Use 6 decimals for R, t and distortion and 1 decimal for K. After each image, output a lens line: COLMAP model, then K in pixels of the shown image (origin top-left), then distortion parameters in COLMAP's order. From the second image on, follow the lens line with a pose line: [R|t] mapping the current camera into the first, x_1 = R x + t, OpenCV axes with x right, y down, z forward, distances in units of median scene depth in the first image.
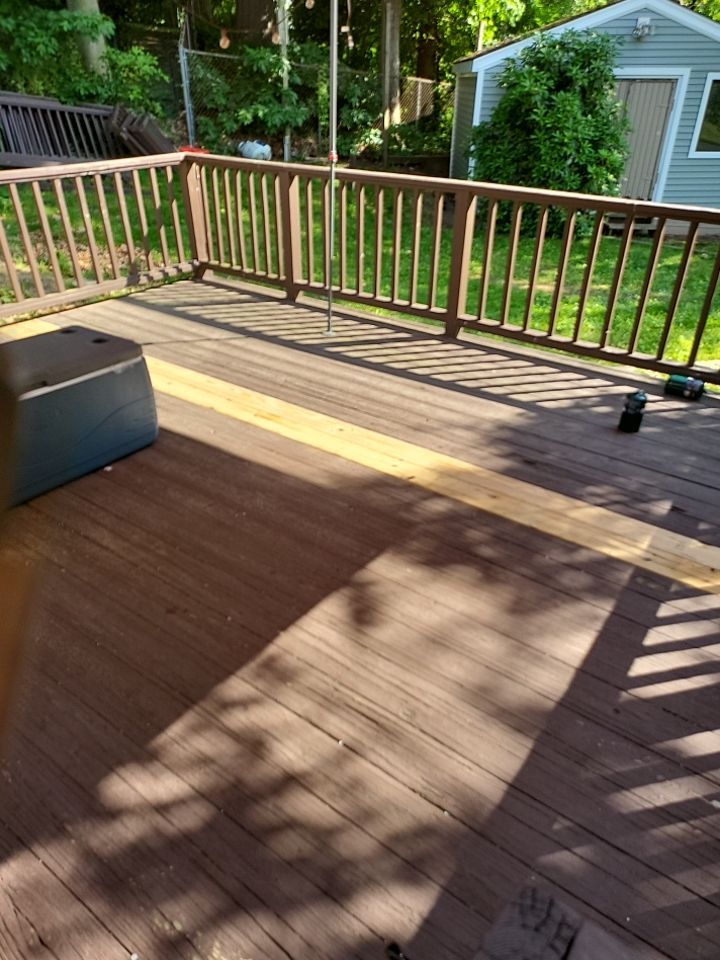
lens RADIAL K [[647.4, 0, 352.5], [0, 647.4, 478.2], [0, 0, 1]] dist [0.057881, -0.059297]
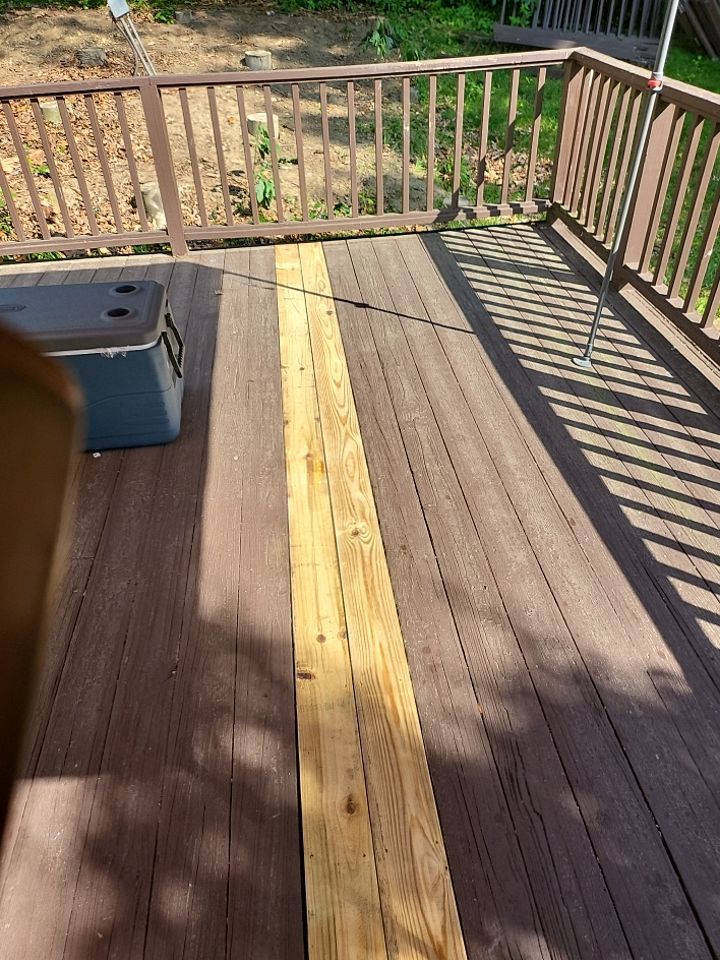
lens RADIAL K [[647.4, 0, 352.5], [0, 647.4, 478.2], [0, 0, 1]] dist [0.057881, -0.059297]
pose [[0.665099, 0.441775, -0.602061, 0.461726], [-0.341091, 0.896941, 0.281344, -0.402099], [0.664304, 0.018236, 0.747240, 0.640164]]
